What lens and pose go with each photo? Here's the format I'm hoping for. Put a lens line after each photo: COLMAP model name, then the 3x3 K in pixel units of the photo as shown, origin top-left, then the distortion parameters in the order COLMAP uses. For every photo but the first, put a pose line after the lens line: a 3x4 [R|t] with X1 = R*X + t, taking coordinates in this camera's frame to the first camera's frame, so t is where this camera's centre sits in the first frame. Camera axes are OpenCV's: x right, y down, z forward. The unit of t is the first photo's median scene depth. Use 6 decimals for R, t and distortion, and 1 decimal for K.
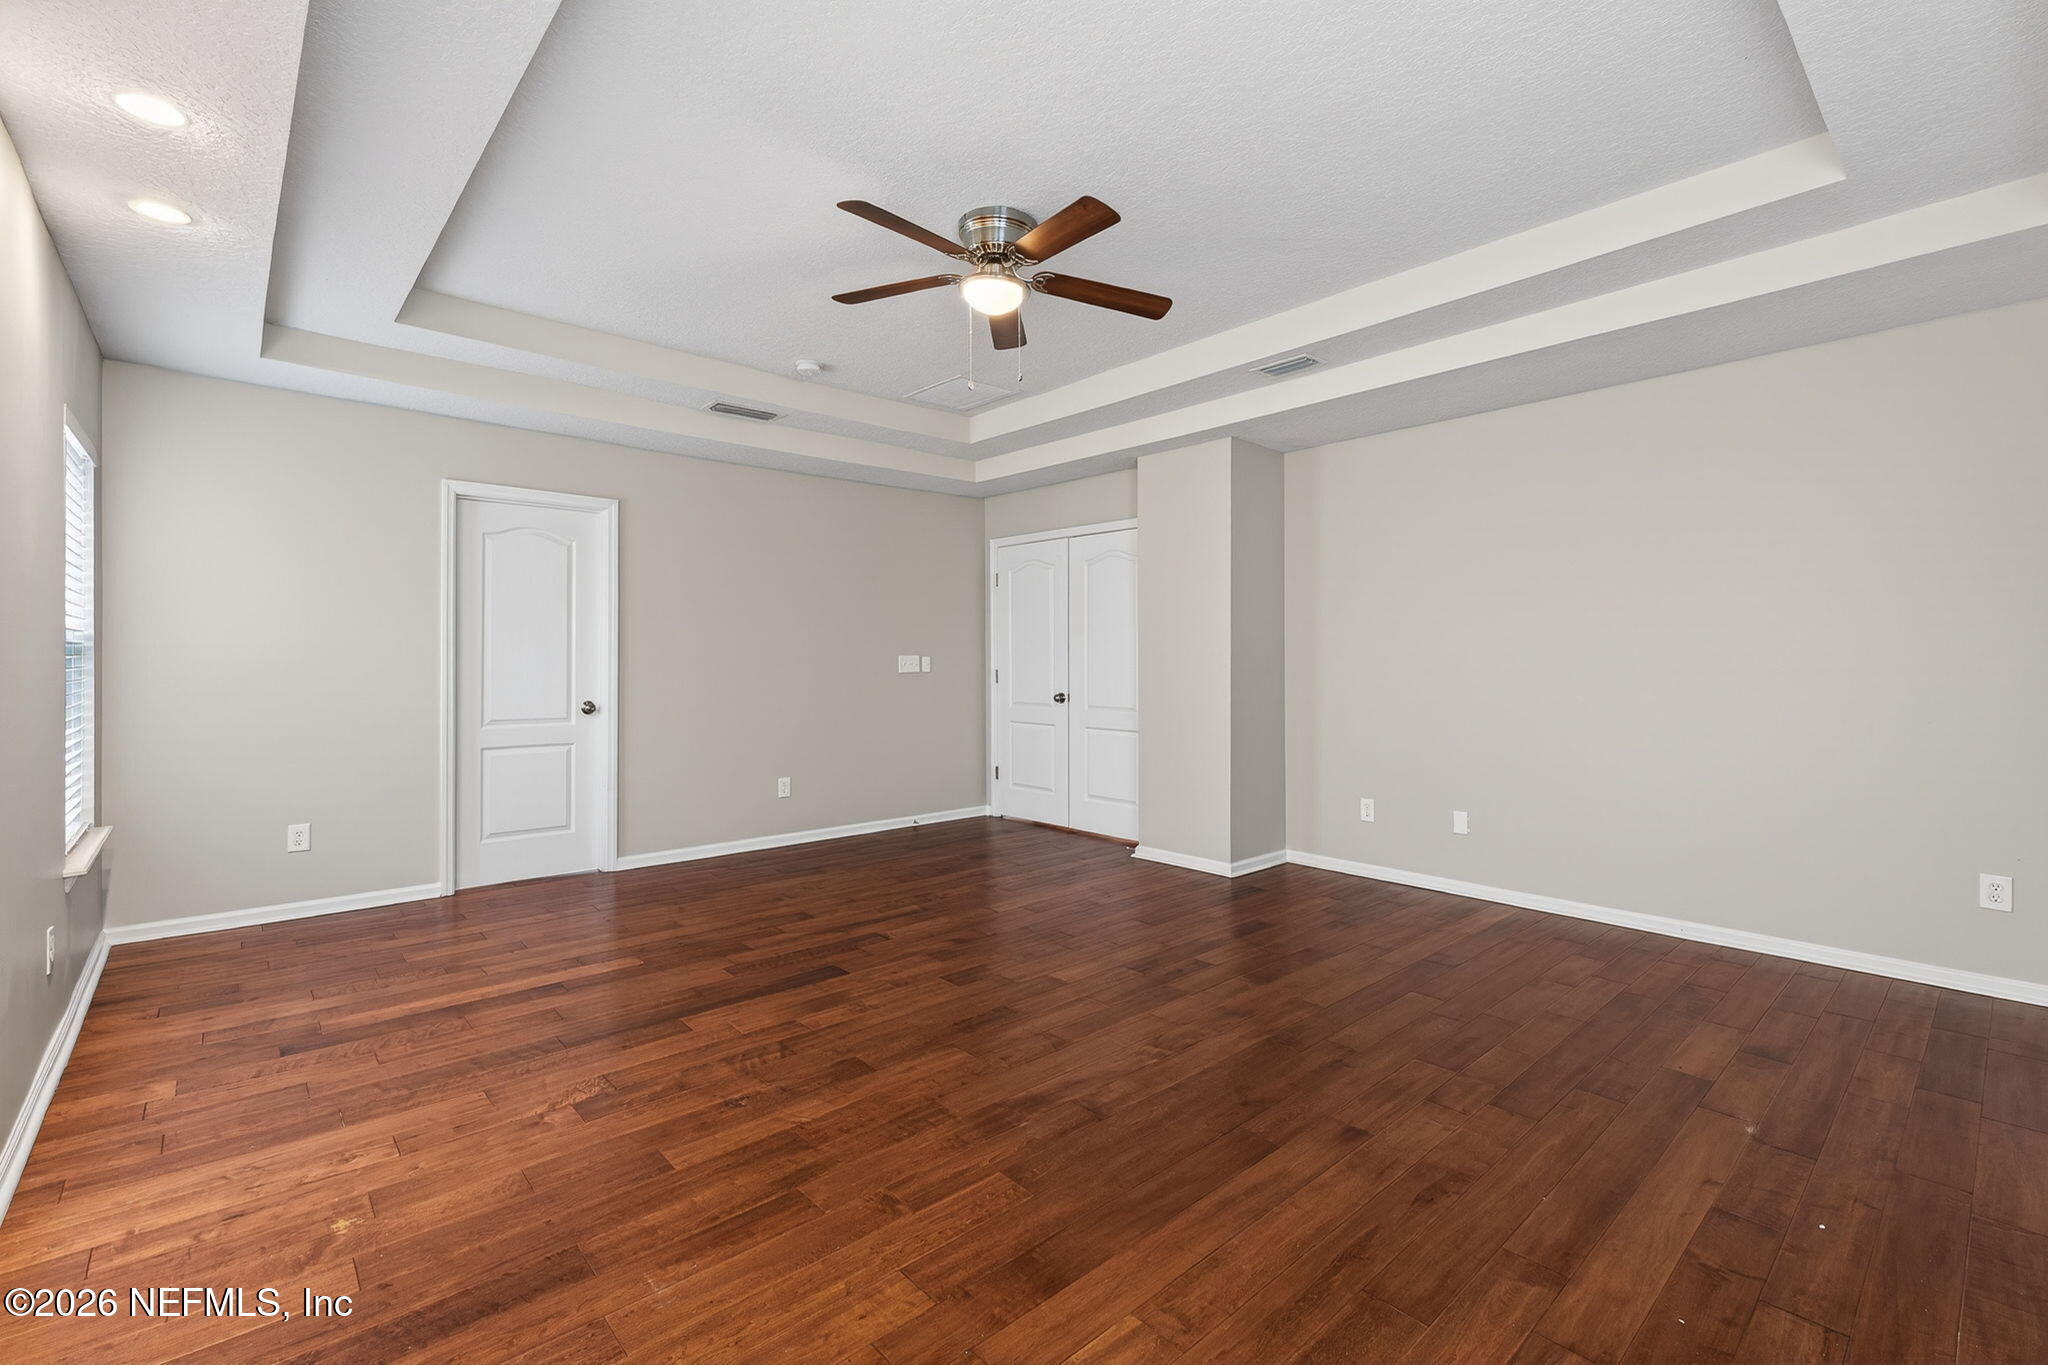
lens RADIAL K [[894.7, 0, 1039.0], [0, 894.7, 651.6], [0, 0, 1]] dist [-0.003830, 0.000292]
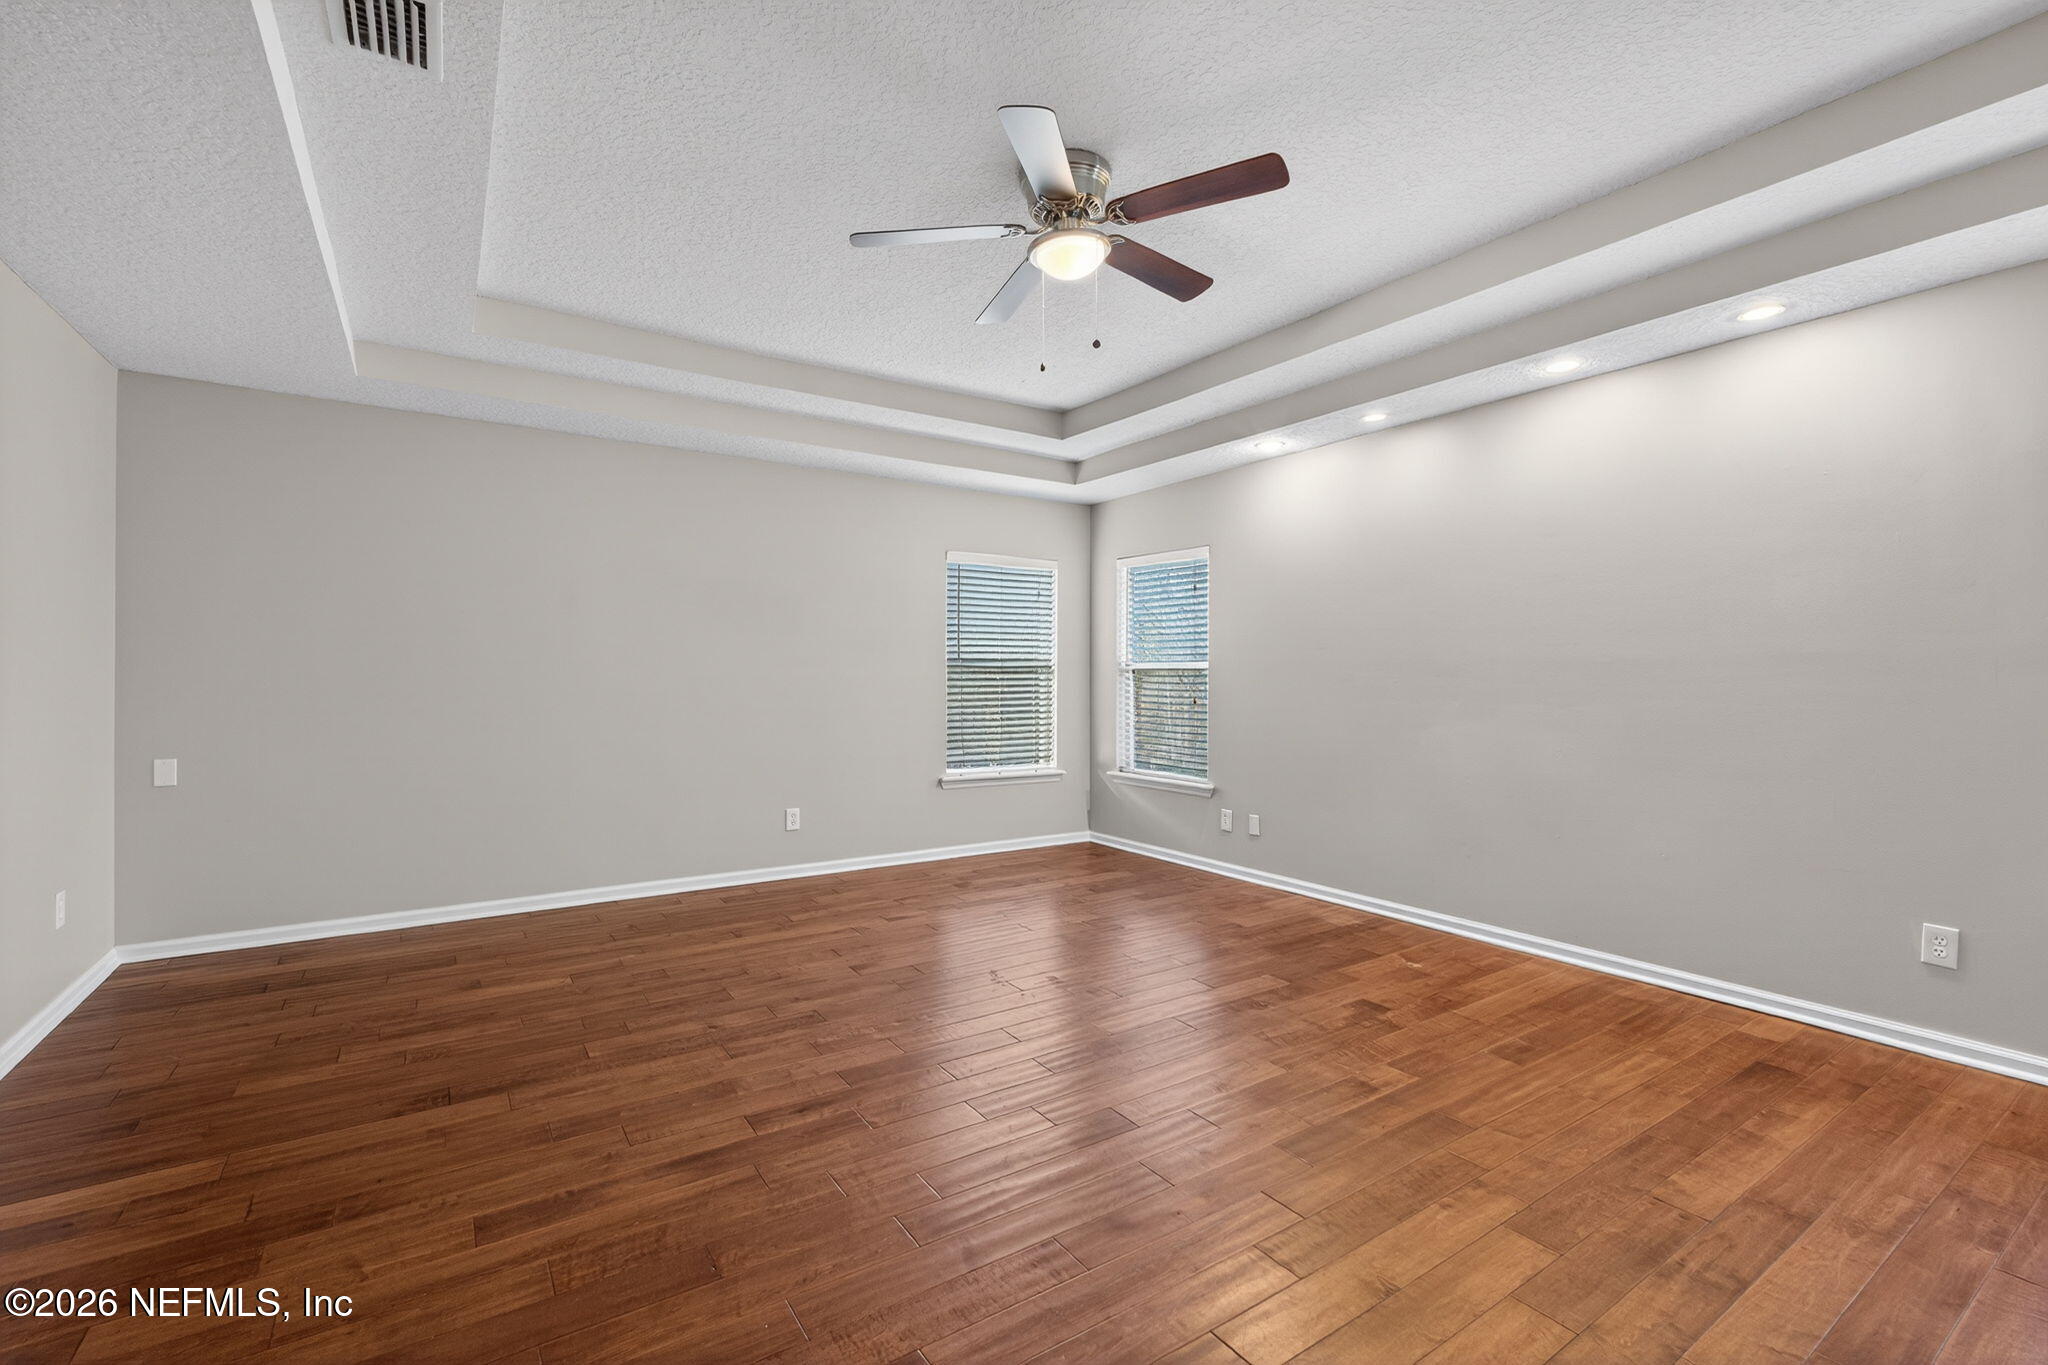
lens RADIAL K [[894.7, 0, 1027.0], [0, 894.7, 681.3], [0, 0, 1]] dist [-0.003830, 0.000292]
pose [[-0.988600, -0.004754, 0.150494, -0.137979], [-0.004923, 0.999988, -0.000754, 0.012150], [-0.150488, -0.001486, -0.988611, 1.821732]]
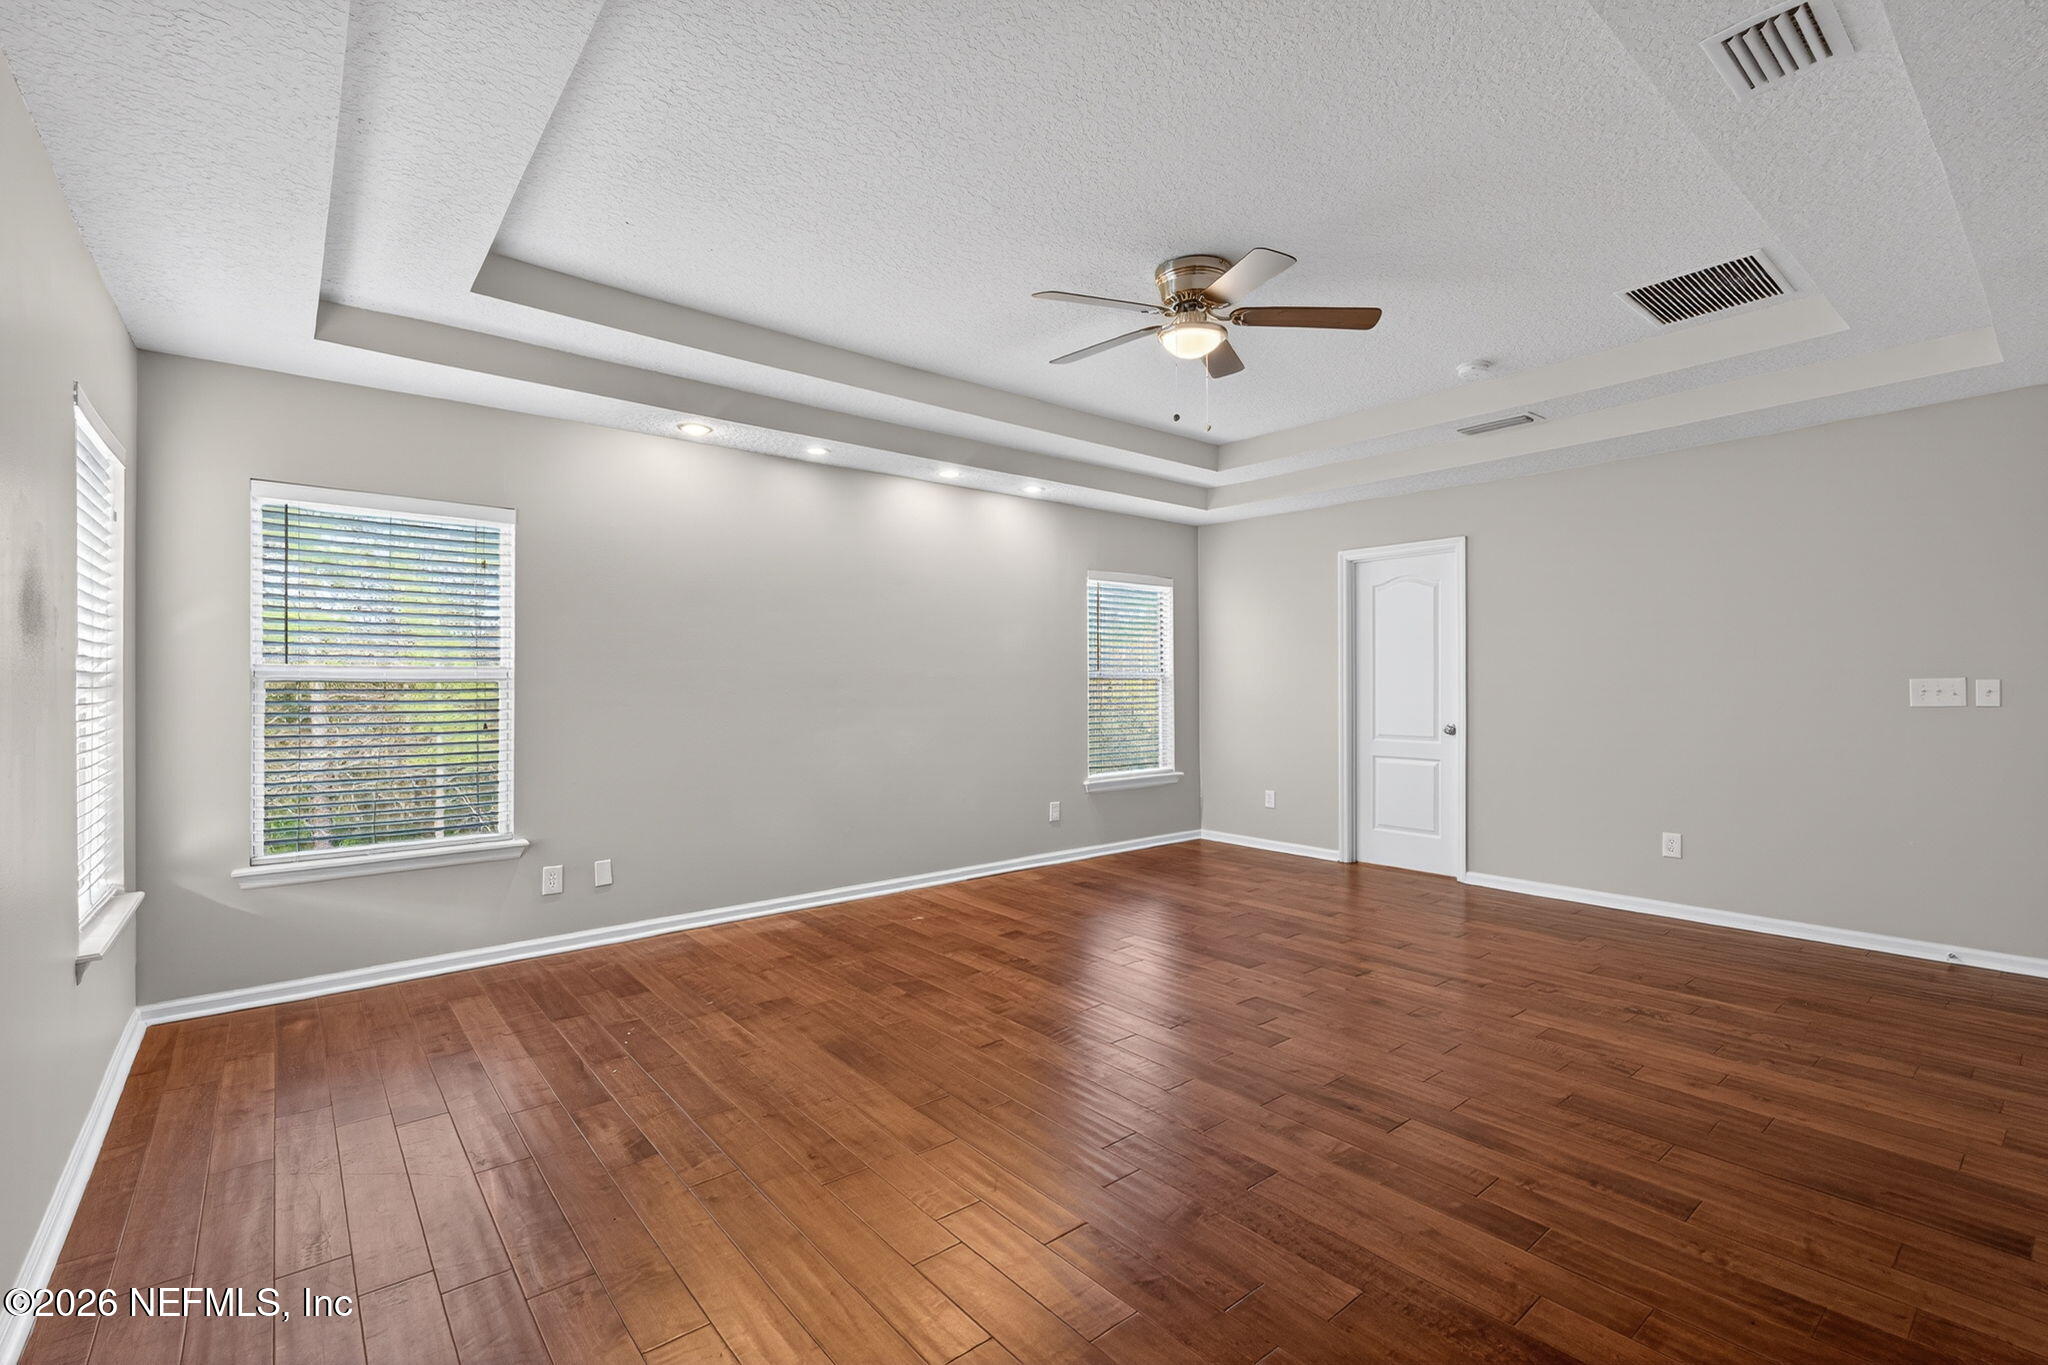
lens RADIAL K [[894.7, 0, 1025.3], [0, 894.7, 685.8], [0, 0, 1]] dist [-0.003830, 0.000292]
pose [[-0.042317, 0.001781, -0.999103, 0.984915], [0.013237, 0.999912, 0.001222, 0.001308], [0.999017, -0.013173, -0.042337, 0.828768]]
